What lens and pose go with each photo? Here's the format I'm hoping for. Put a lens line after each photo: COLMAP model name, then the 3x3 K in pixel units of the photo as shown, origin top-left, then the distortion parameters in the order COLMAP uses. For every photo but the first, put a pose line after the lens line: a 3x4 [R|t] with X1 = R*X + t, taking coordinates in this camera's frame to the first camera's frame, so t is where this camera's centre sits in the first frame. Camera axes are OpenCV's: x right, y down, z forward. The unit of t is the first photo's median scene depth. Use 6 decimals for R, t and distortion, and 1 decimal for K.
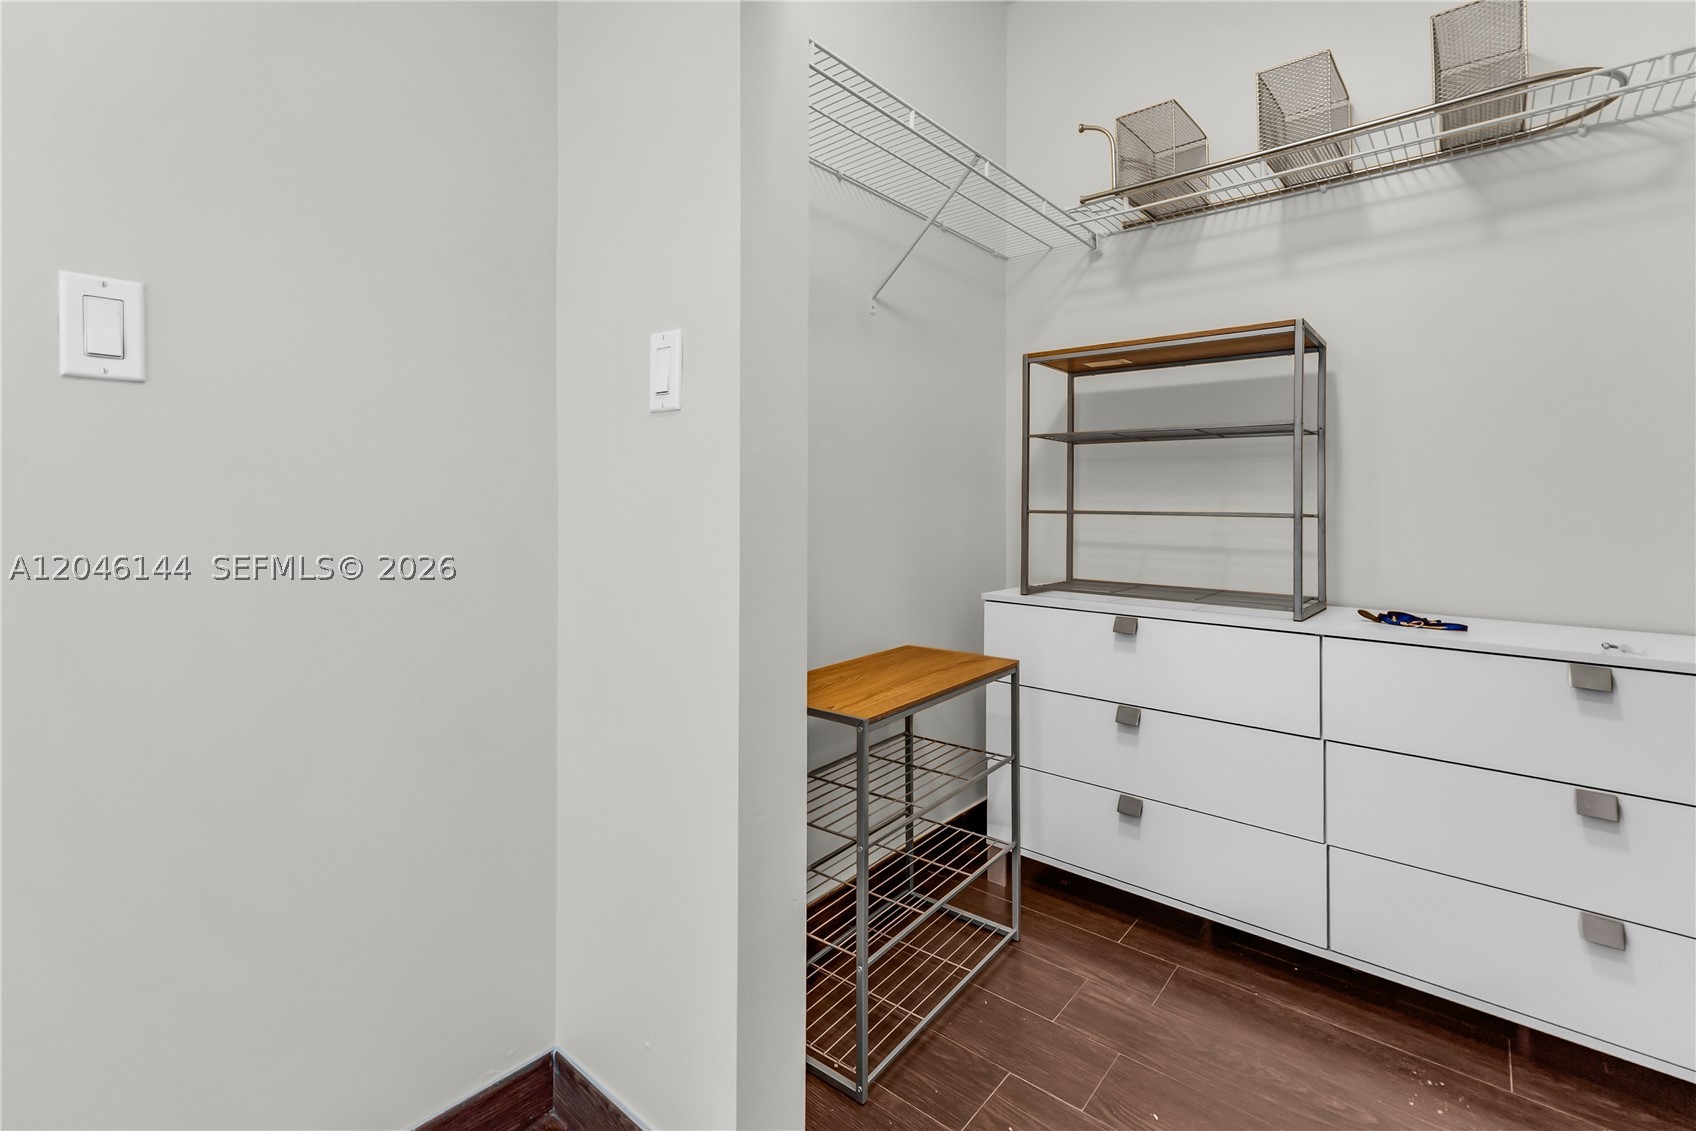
lens RADIAL K [[765.3, 0, 797.0], [0, 765.3, 507.8], [0, 0, 1]] dist [0.004809, -0.000172]
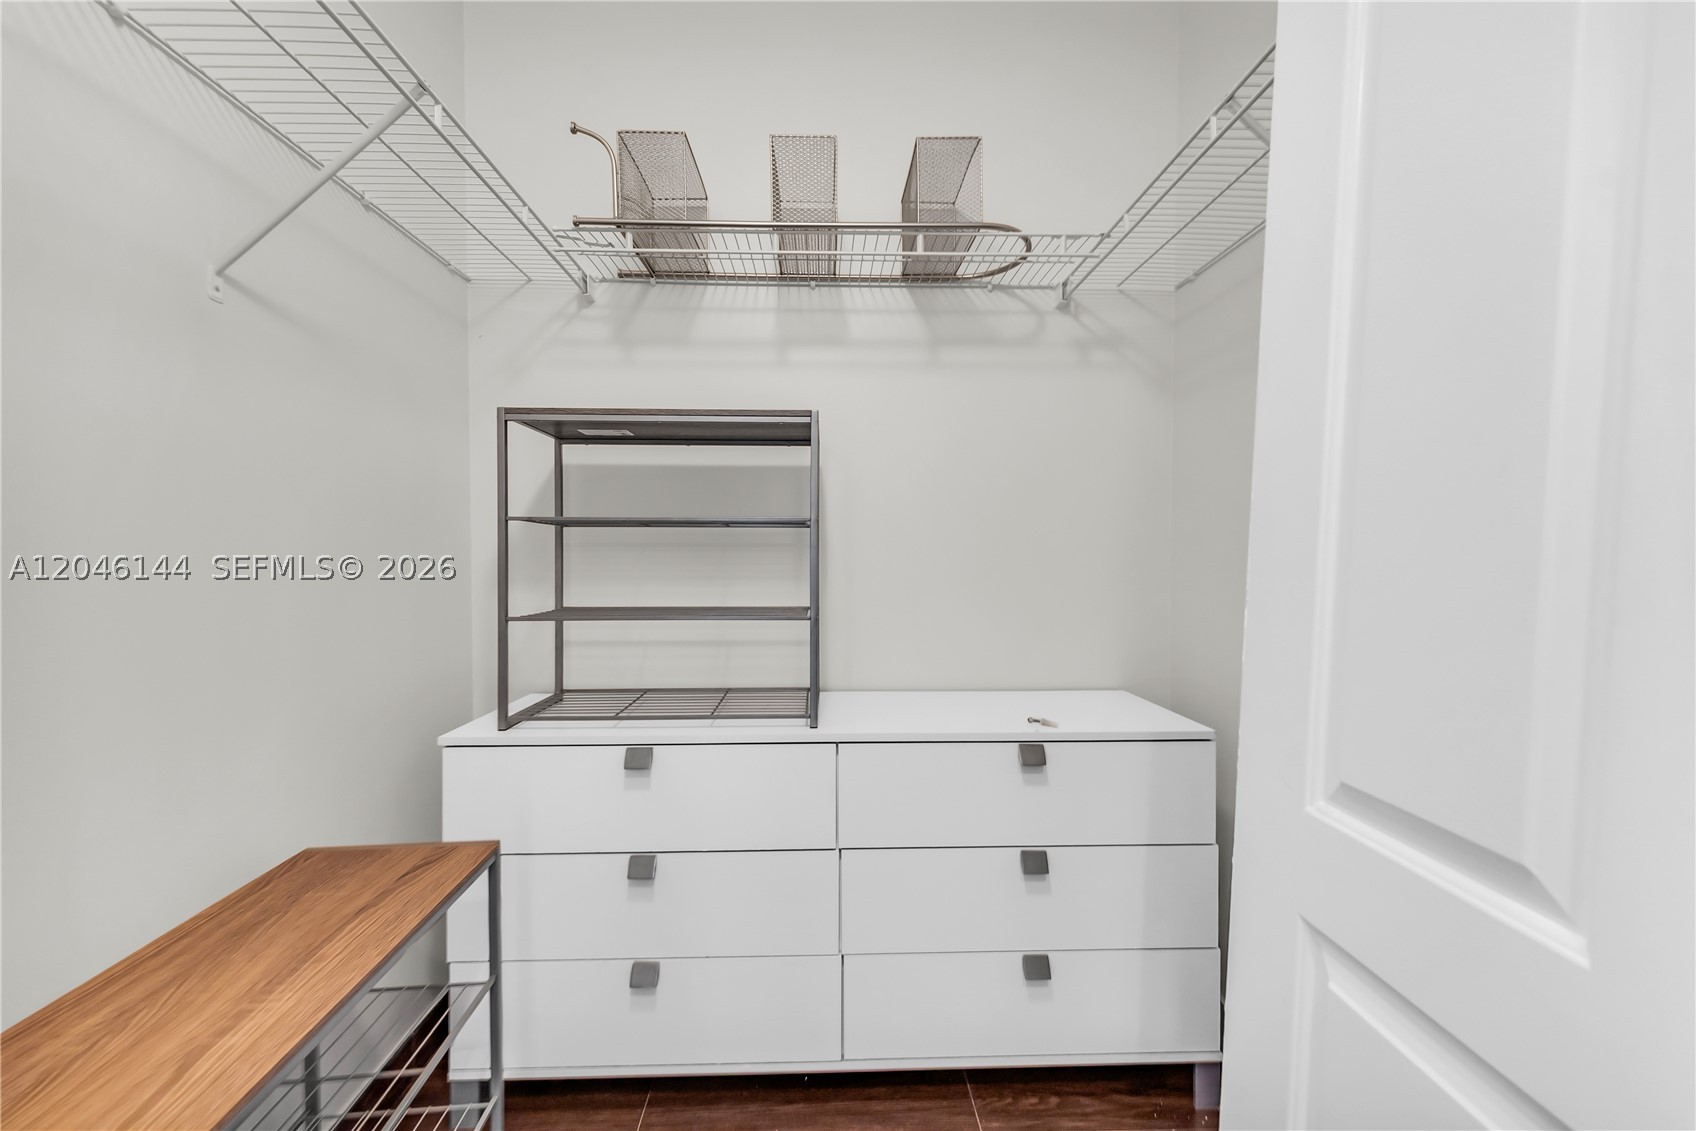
lens RADIAL K [[690.9, 0, 843.5], [0, 690.9, 553.2], [0, 0, 1]] dist [0.003384, -0.000272]
pose [[0.716898, -0.010104, 0.697105, 0.072086], [0.013515, 0.999908, 0.000594, -0.058956], [-0.697048, 0.008996, 0.716968, 0.306093]]
